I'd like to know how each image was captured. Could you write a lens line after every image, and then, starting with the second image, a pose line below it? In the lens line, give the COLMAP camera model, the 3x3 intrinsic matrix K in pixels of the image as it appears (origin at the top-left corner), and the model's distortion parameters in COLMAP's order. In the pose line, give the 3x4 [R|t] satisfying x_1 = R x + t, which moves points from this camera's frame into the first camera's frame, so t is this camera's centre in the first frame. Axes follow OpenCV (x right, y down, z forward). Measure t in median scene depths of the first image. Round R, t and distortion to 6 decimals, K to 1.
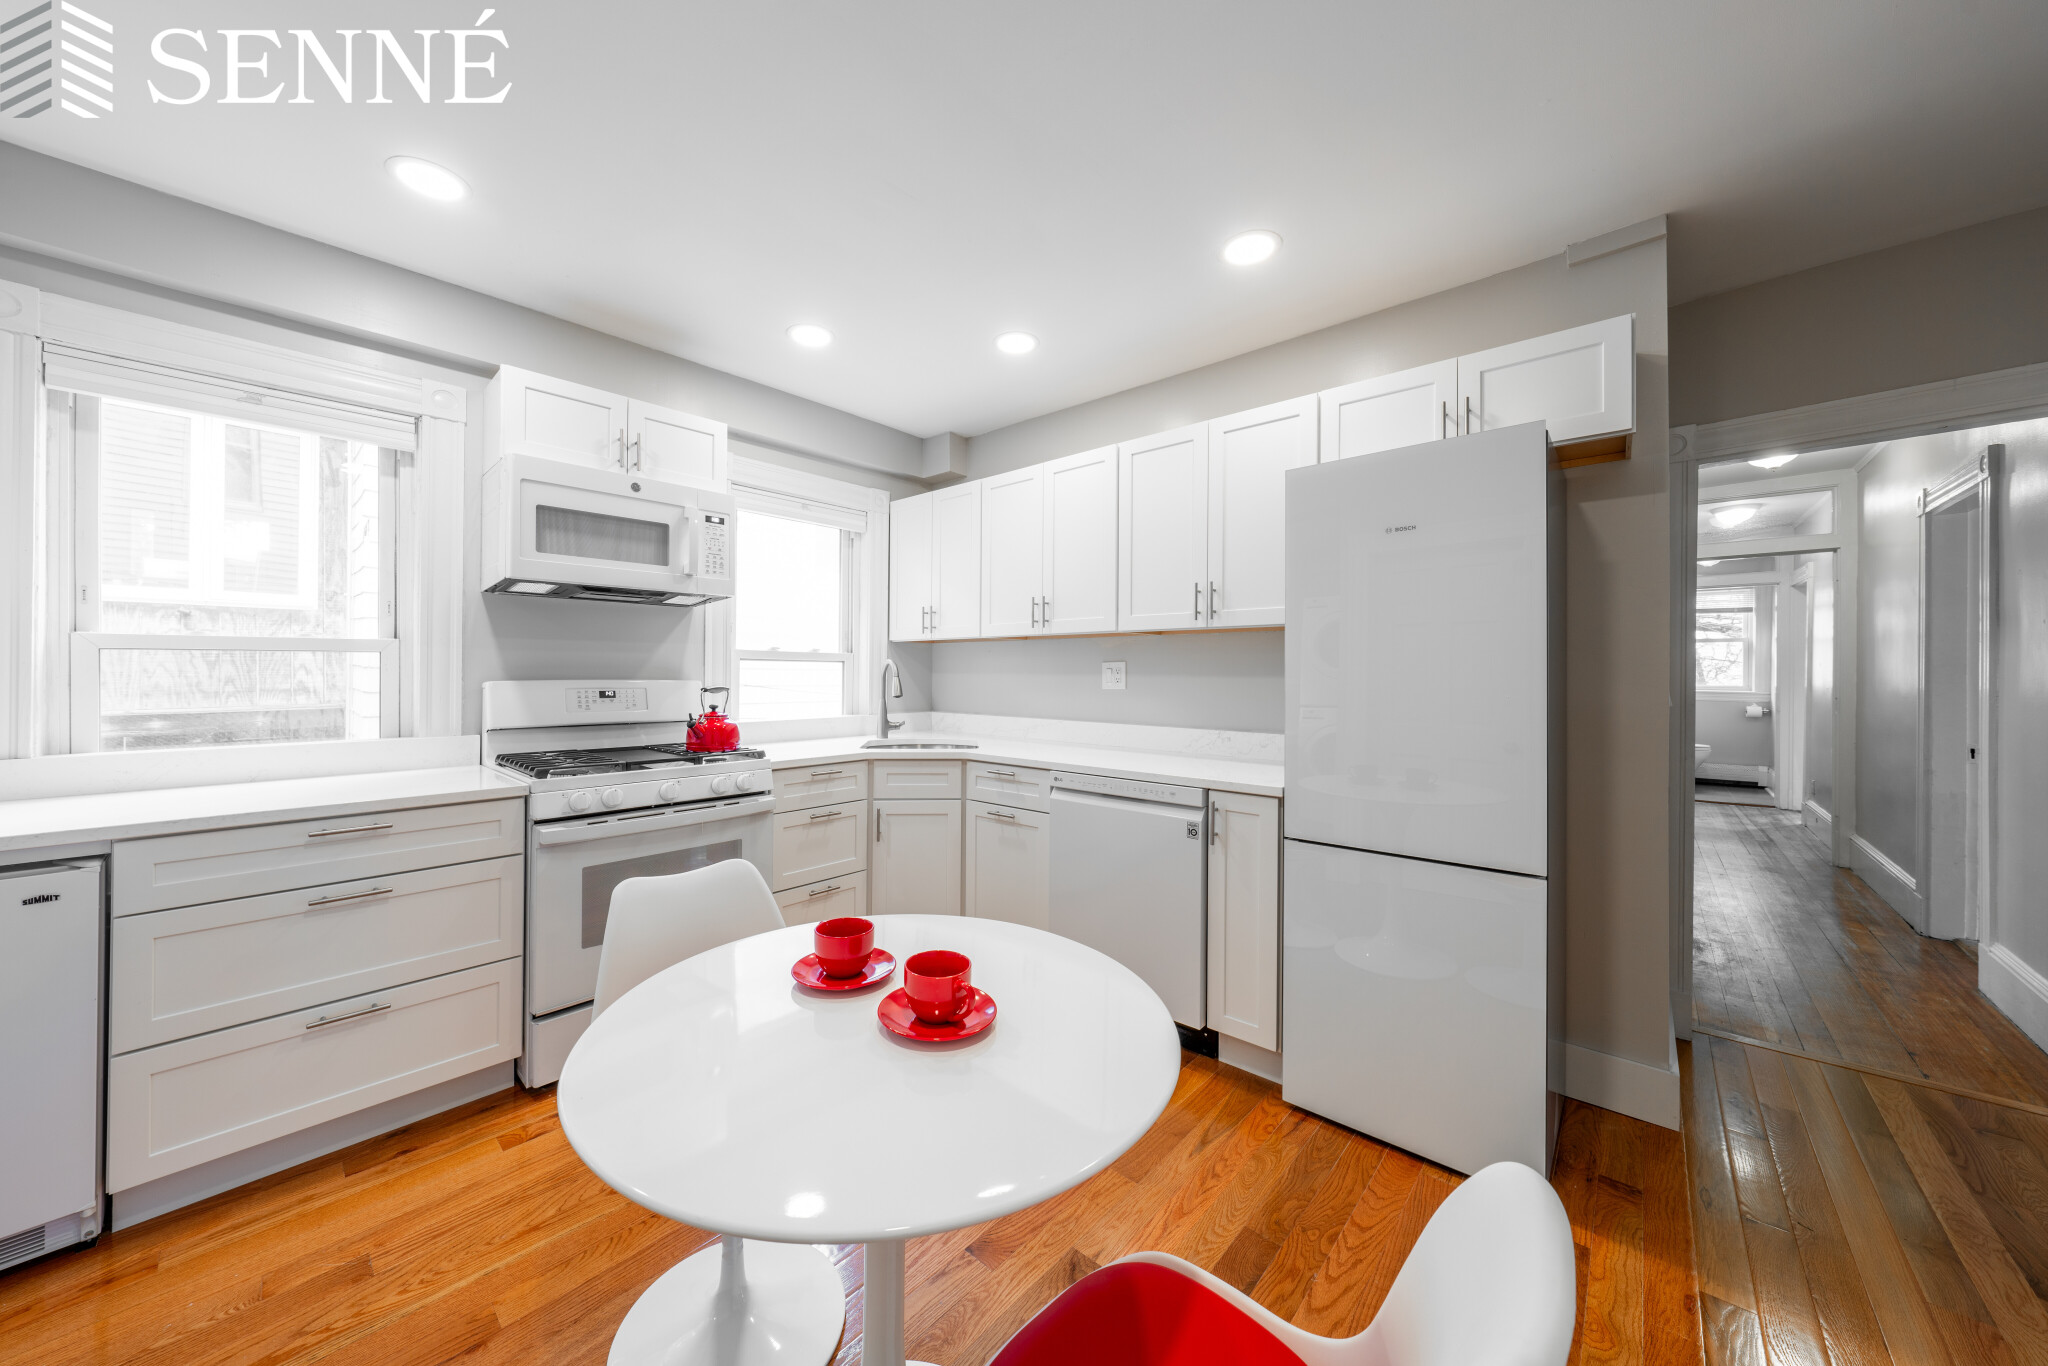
lens RADIAL K [[697.6, 0, 1021.4], [0, 697.6, 664.4], [0, 0, 1]] dist [0.018529, 0.000028]
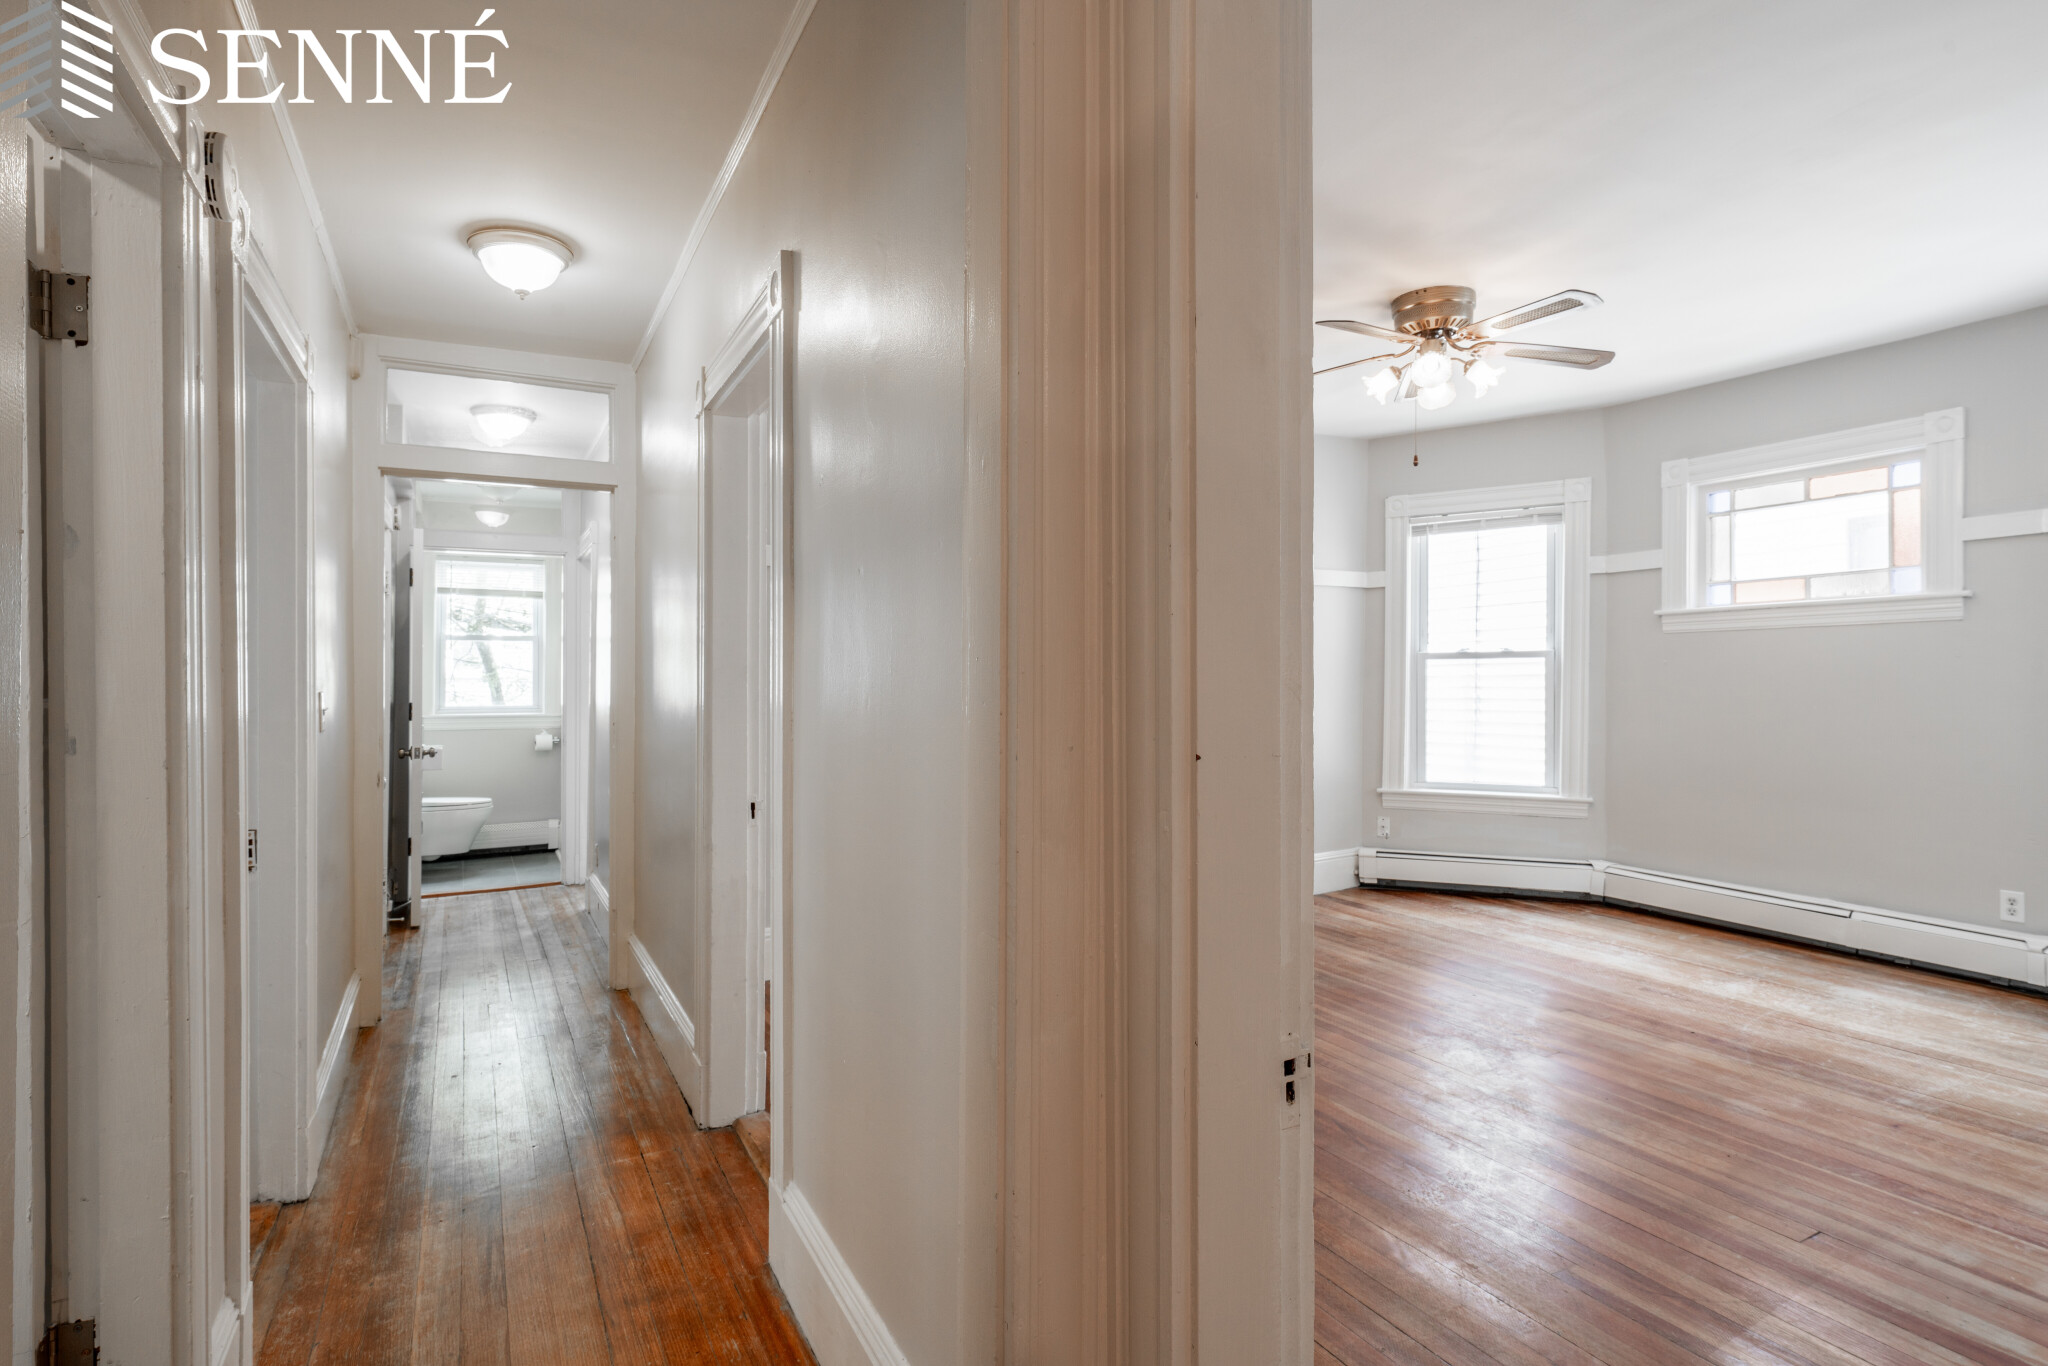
lens RADIAL K [[1085.2, 0, 1024.0], [0, 1085.2, 683.0], [0, 0, 1]] dist [-0.001276, -0.000151]
pose [[0.365935, -0.002478, 0.930637, 0.321597], [-0.001169, 0.999994, 0.003122, 0.007293], [-0.930640, -0.002230, 0.365930, 0.264030]]
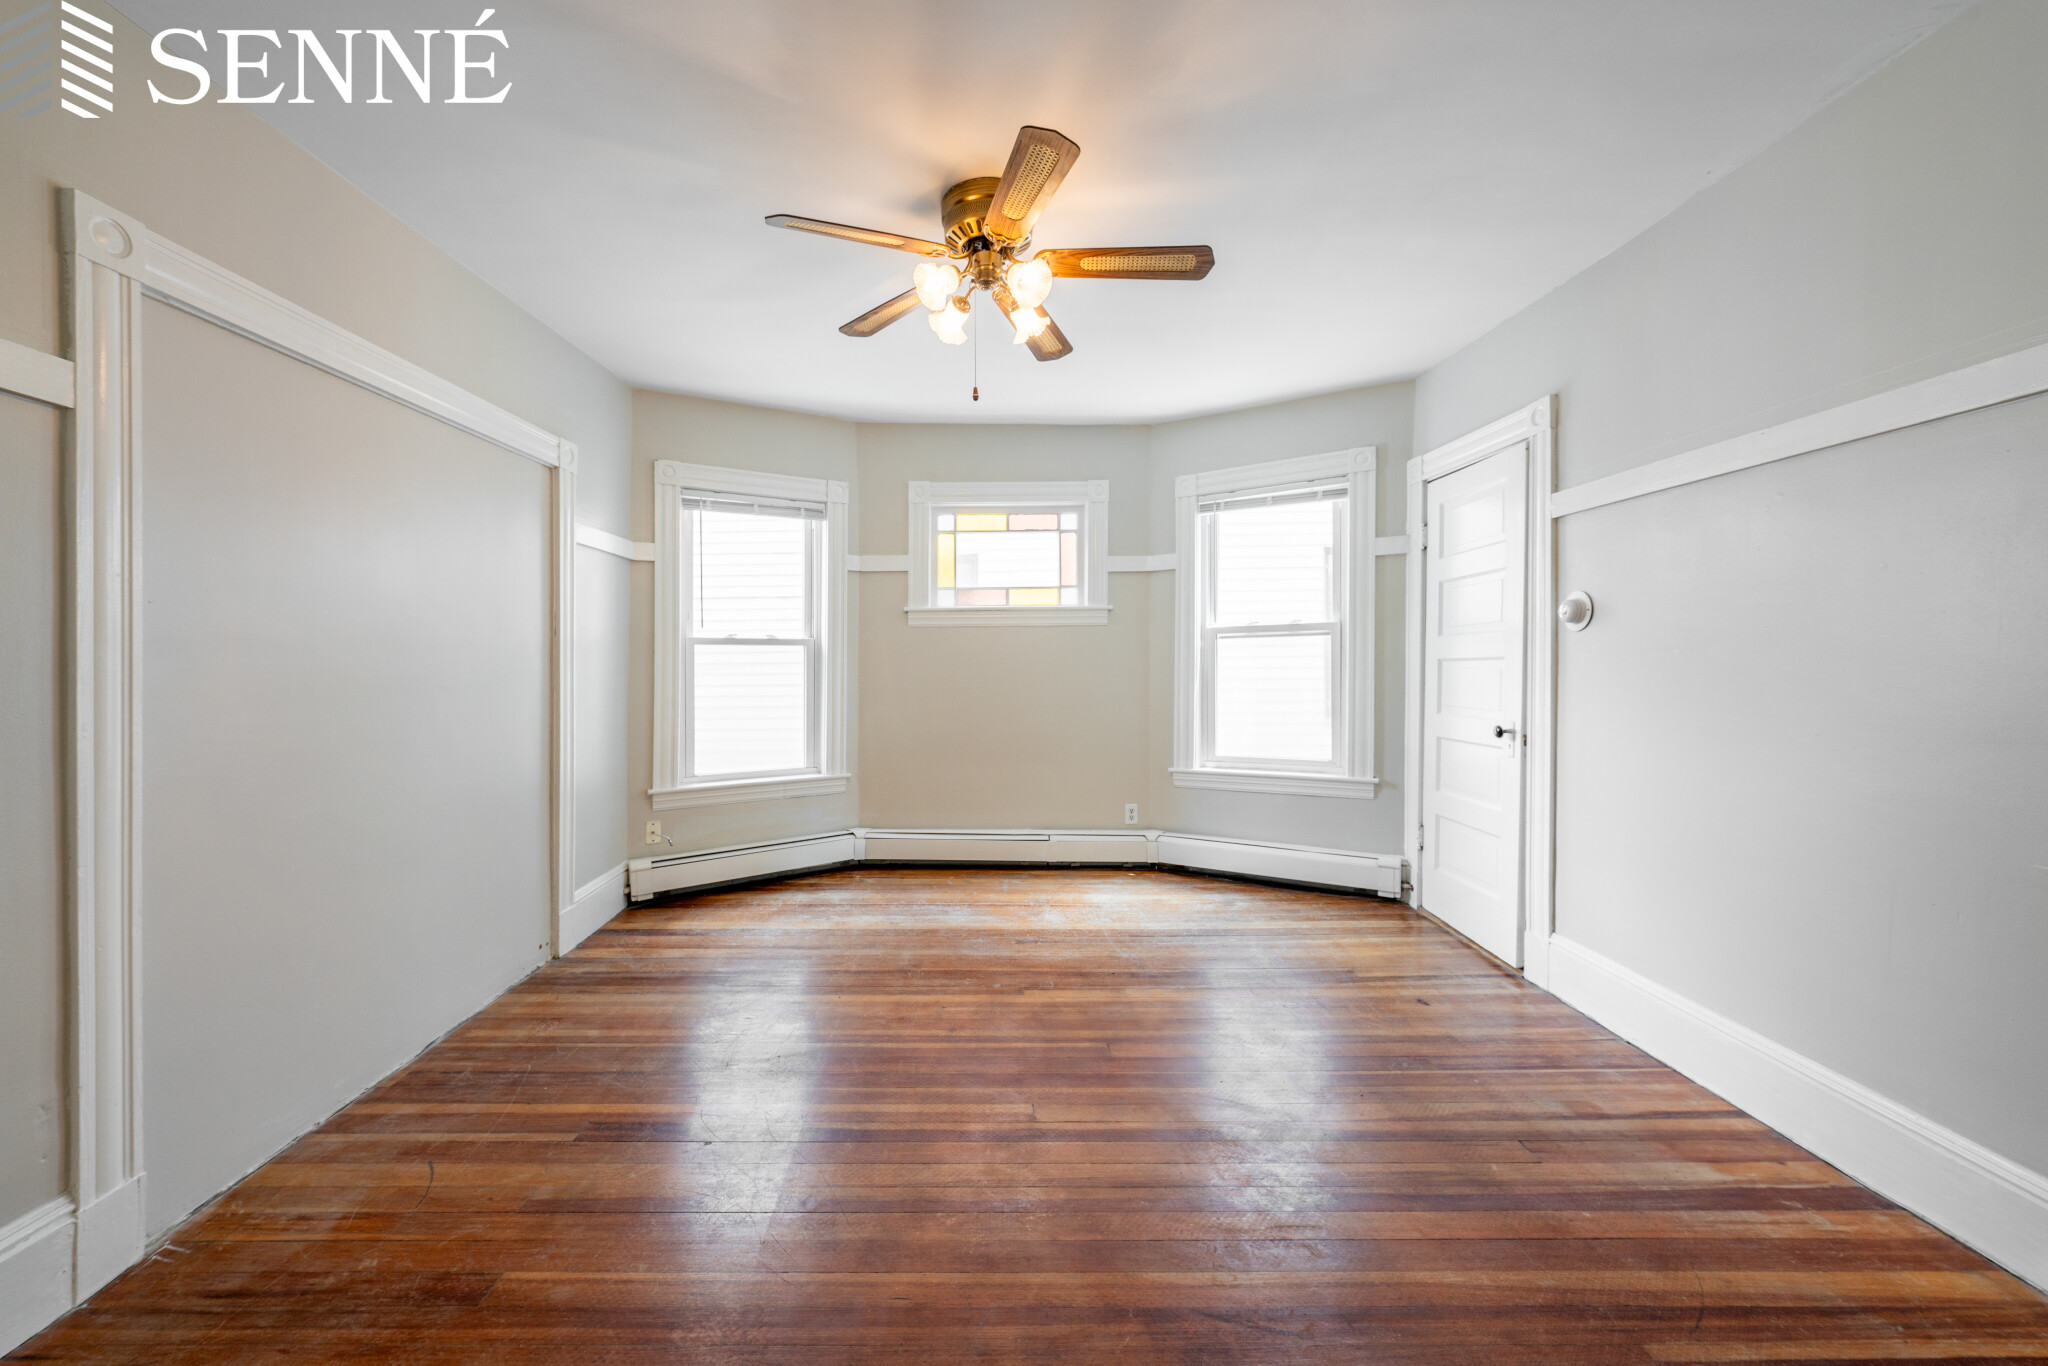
lens RADIAL K [[782.9, 0, 1024.0], [0, 782.9, 683.0], [0, 0, 1]] dist [0.000332, -0.000025]
pose [[-0.657797, -0.010642, 0.753120, 0.613813], [0.002206, 0.999869, 0.016056, 0.010013], [-0.753192, 0.012223, -0.657687, 0.459412]]
